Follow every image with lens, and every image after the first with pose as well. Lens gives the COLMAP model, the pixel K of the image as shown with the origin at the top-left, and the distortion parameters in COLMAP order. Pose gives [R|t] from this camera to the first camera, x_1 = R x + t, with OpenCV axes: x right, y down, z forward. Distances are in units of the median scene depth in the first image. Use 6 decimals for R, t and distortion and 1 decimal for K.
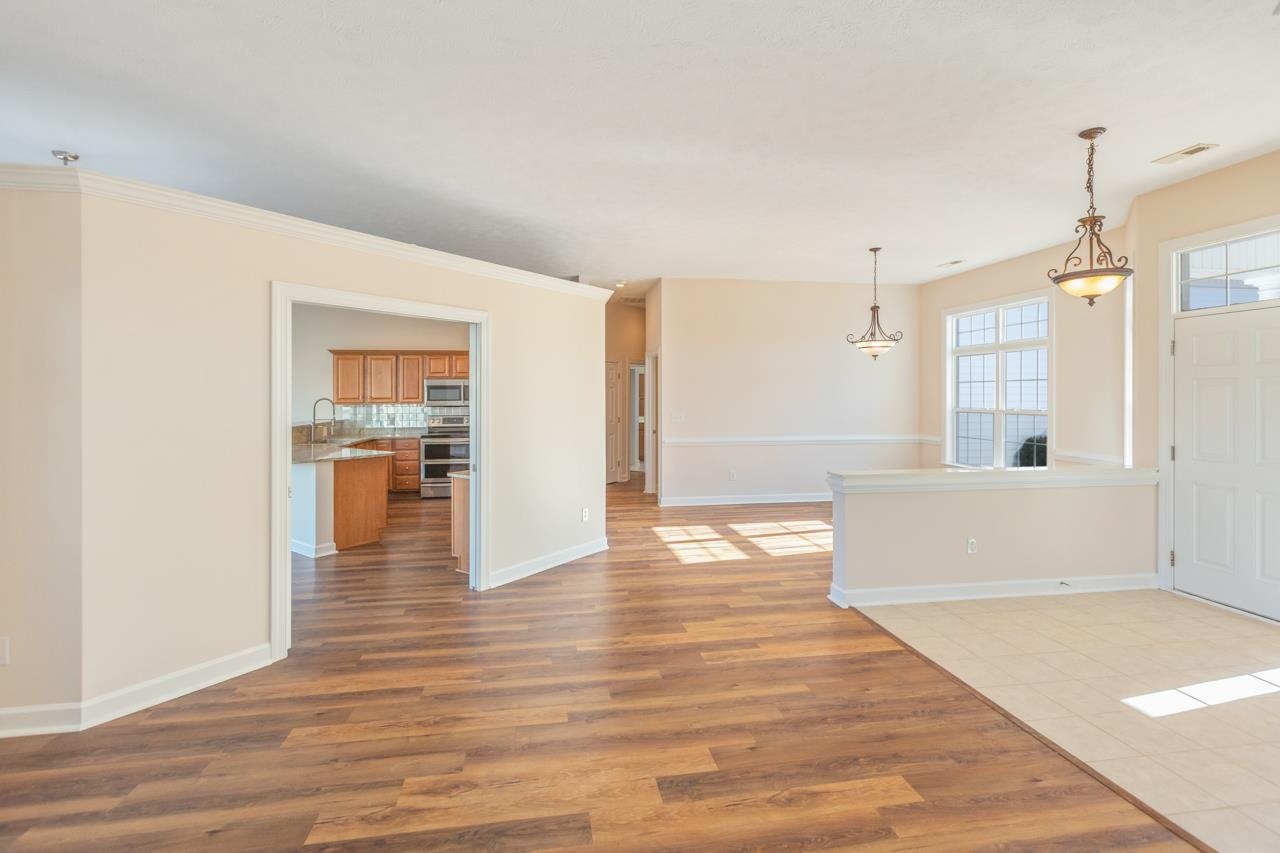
lens RADIAL K [[597.3, 0, 622.2], [0, 597.3, 401.2], [0, 0, 1]] dist [-0.000237, 0.000293]
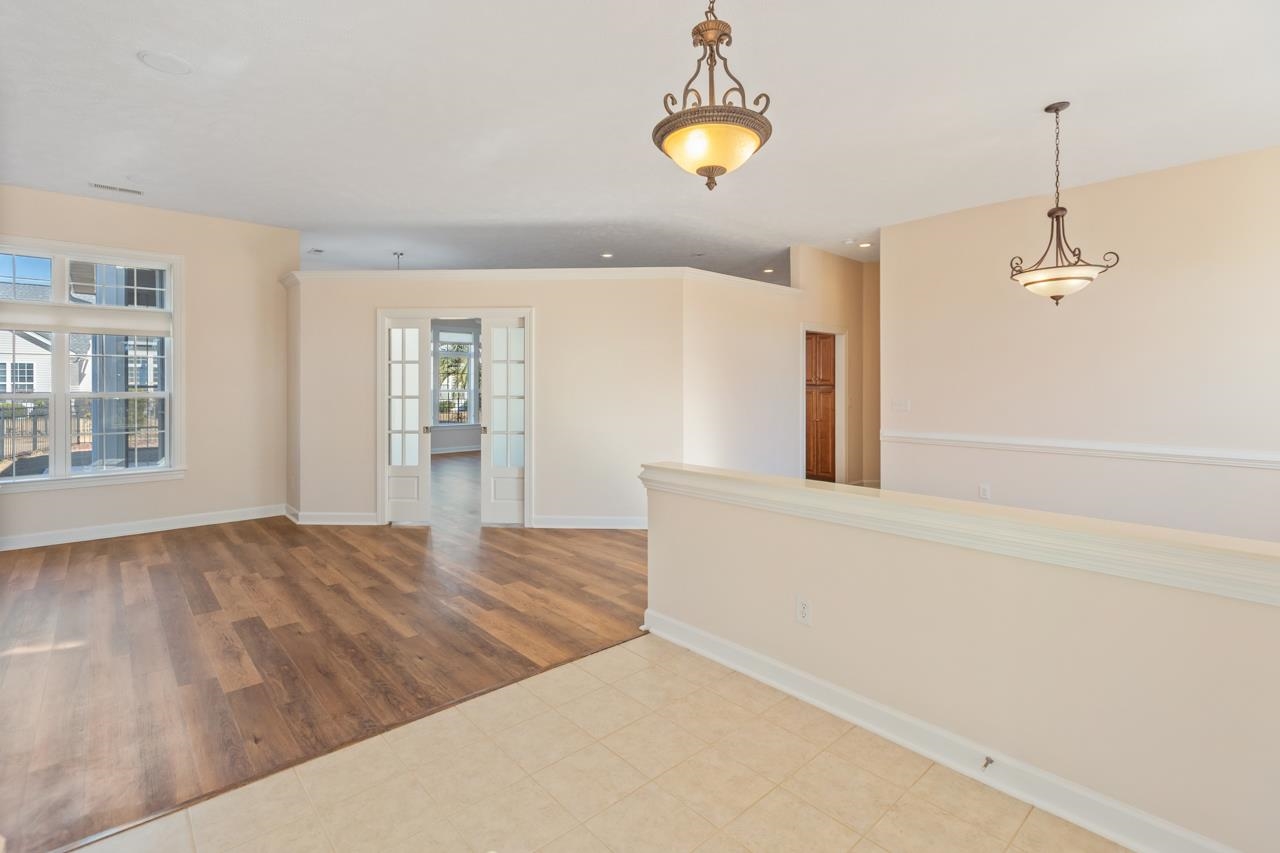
lens RADIAL K [[597.3, 0, 615.7], [0, 597.3, 390.4], [0, 0, 1]] dist [-0.000237, 0.000293]
pose [[0.536409, 0.014172, -0.843839, 1.418369], [-0.016872, 0.999839, 0.006067, 0.030589], [0.843790, 0.010983, 0.536562, 0.743991]]
